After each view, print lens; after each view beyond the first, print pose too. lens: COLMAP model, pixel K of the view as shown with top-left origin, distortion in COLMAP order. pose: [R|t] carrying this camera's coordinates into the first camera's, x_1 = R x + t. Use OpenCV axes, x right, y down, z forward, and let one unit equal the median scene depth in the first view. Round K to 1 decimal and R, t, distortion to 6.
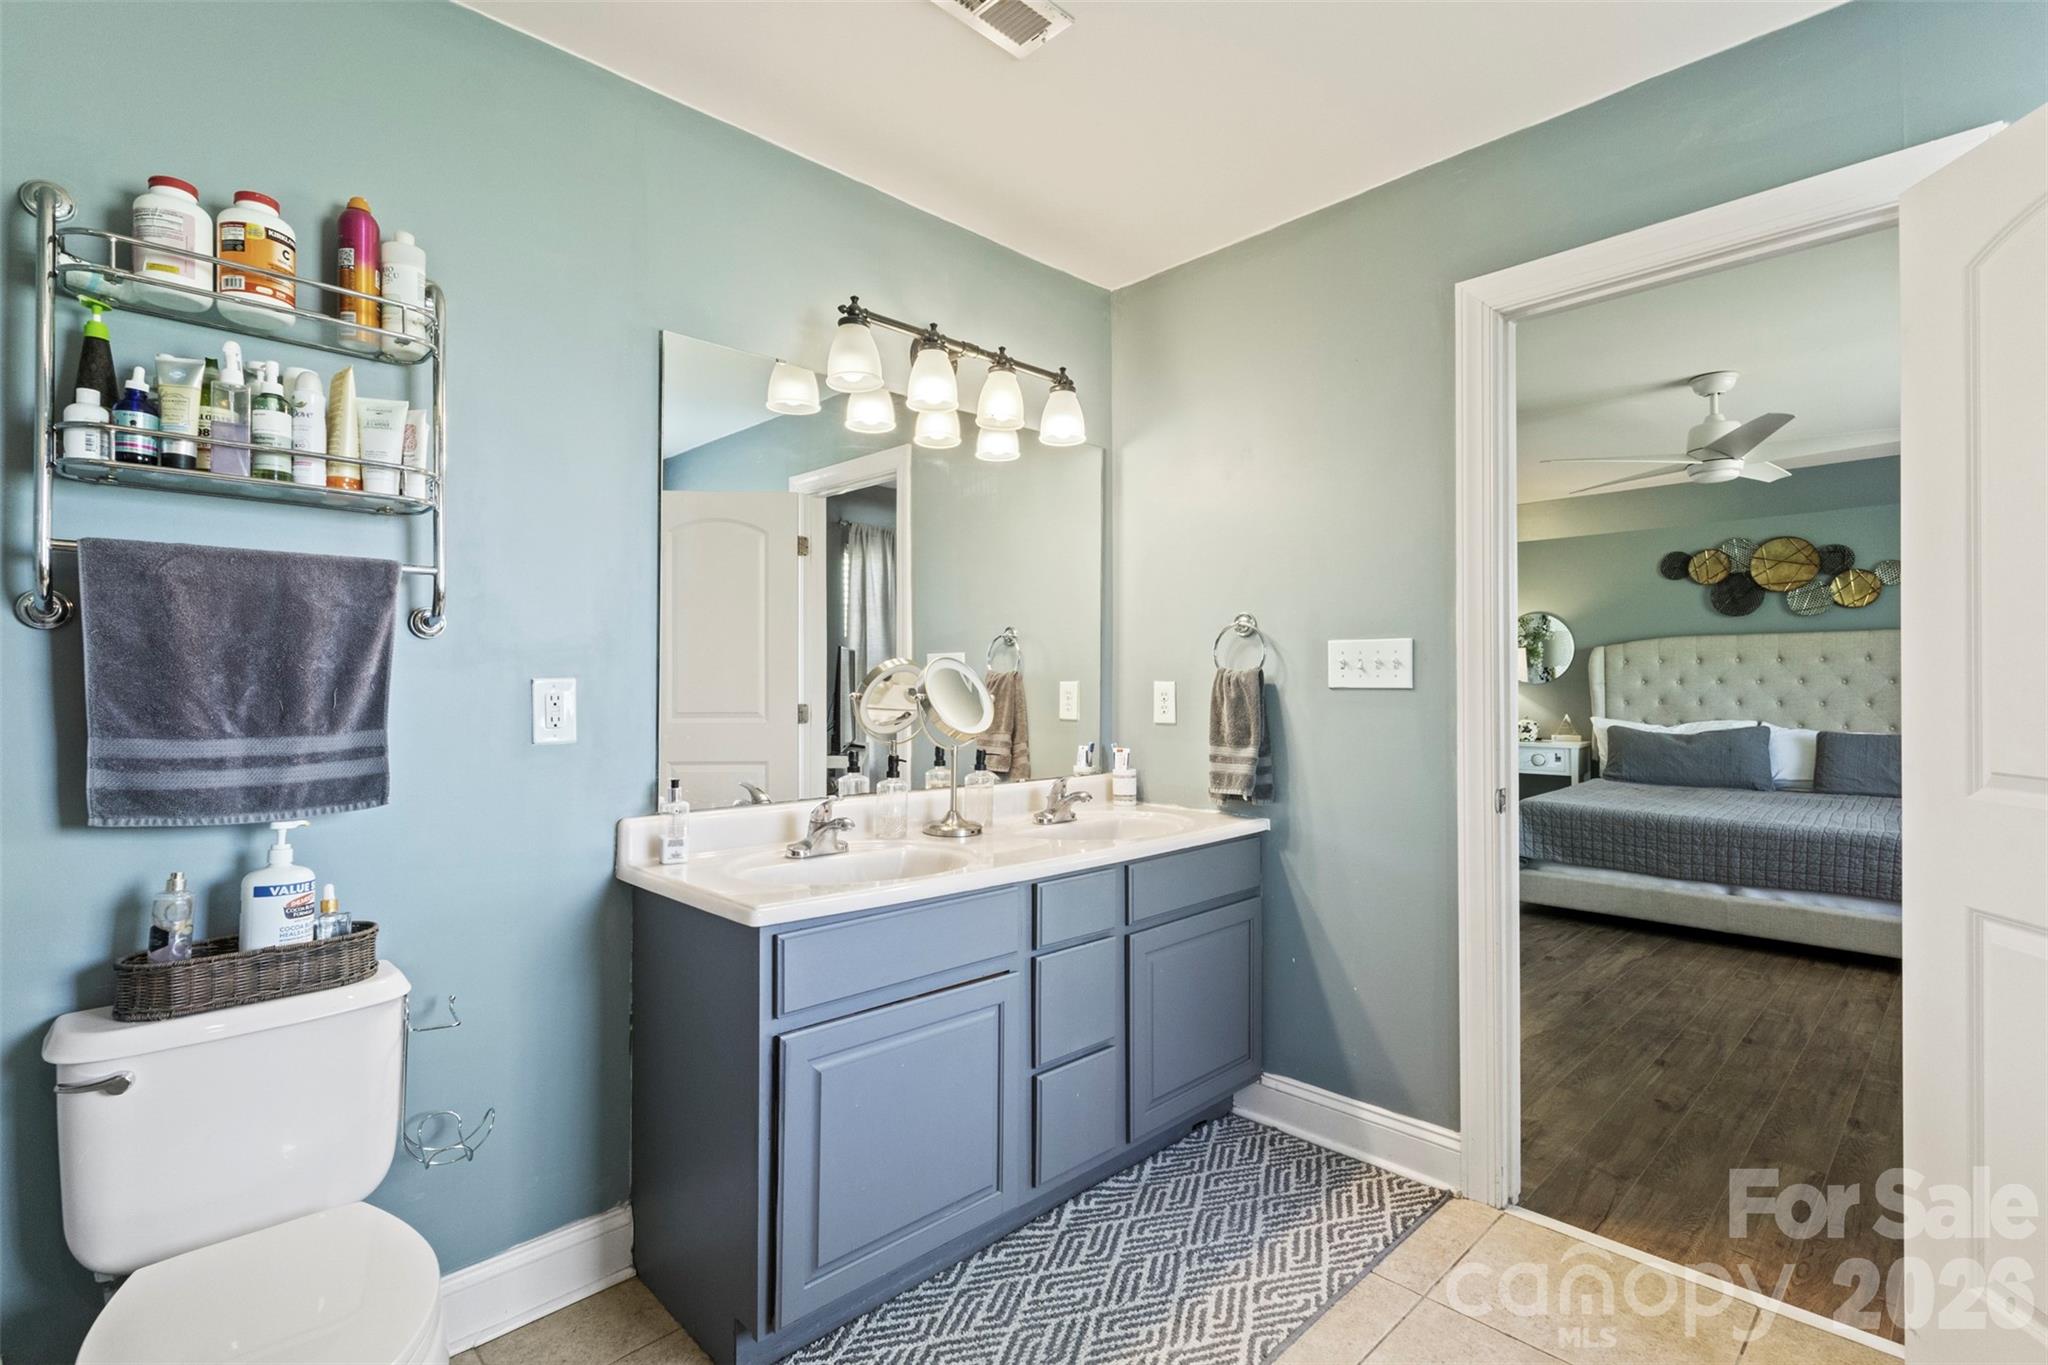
lens RADIAL K [[971.3, 0, 1009.0], [0, 971.3, 678.2], [0, 0, 1]] dist [0.003188, 0.002225]
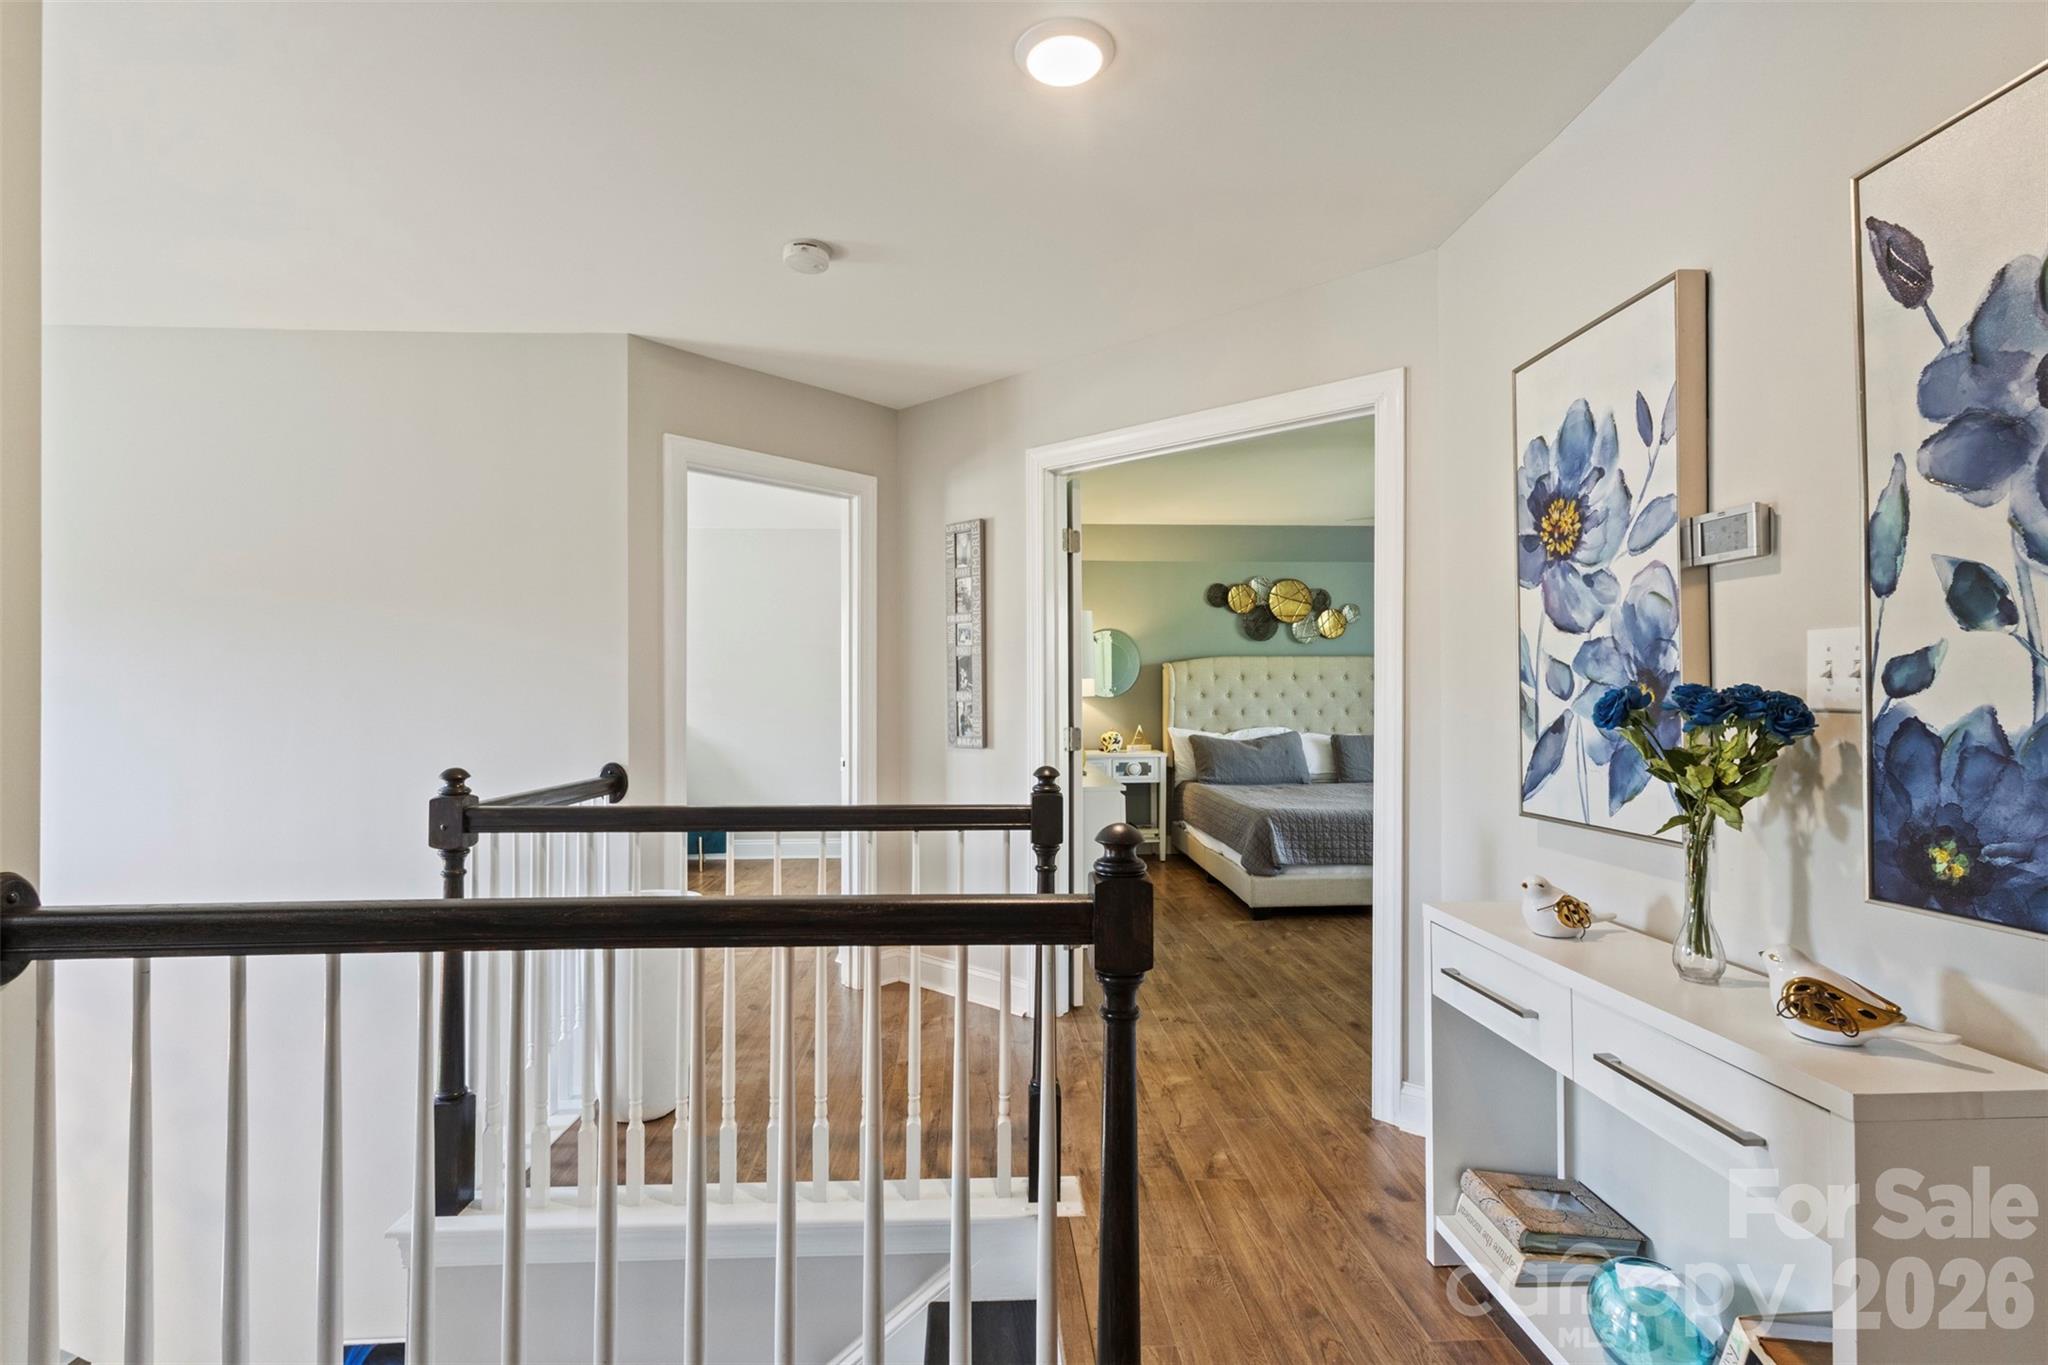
lens RADIAL K [[971.3, 0, 1015.8], [0, 971.3, 670.7], [0, 0, 1]] dist [0.003188, 0.002225]
pose [[0.672289, 0.023770, 0.739907, -0.358323], [-0.004461, 0.999596, -0.028060, 0.008357], [-0.740275, 0.015563, 0.672124, 0.433085]]
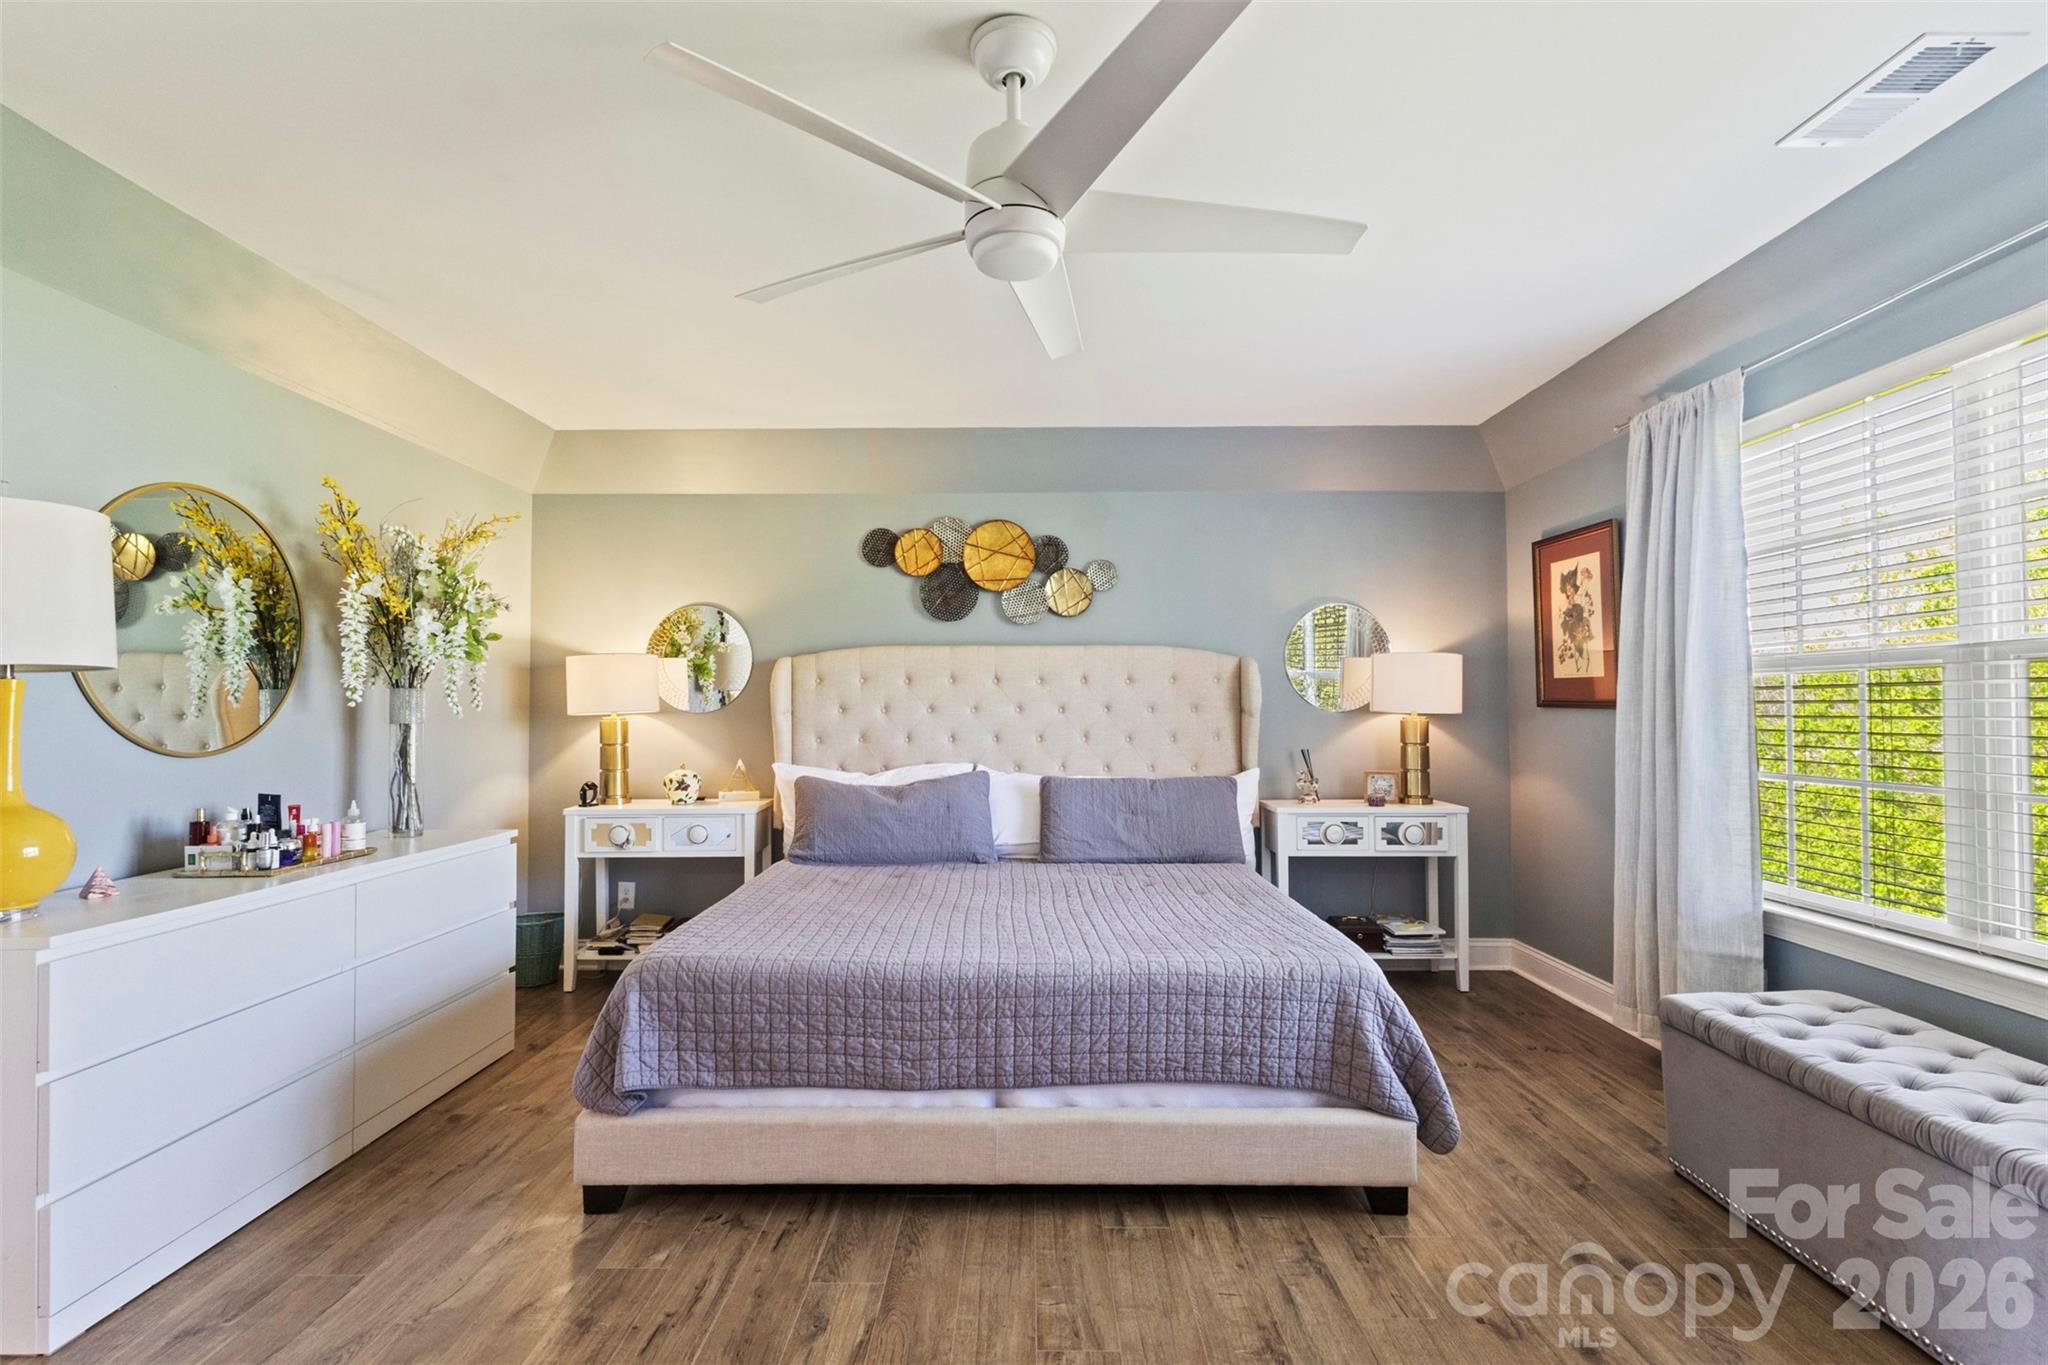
lens RADIAL K [[971.3, 0, 1022.0], [0, 971.3, 684.7], [0, 0, 1]] dist [0.003188, 0.002225]
pose [[0.705093, 0.022001, 0.708774, 0.276143], [-0.004418, 0.999635, -0.026635, 0.003929], [-0.709101, 0.015649, 0.704933, 0.459684]]
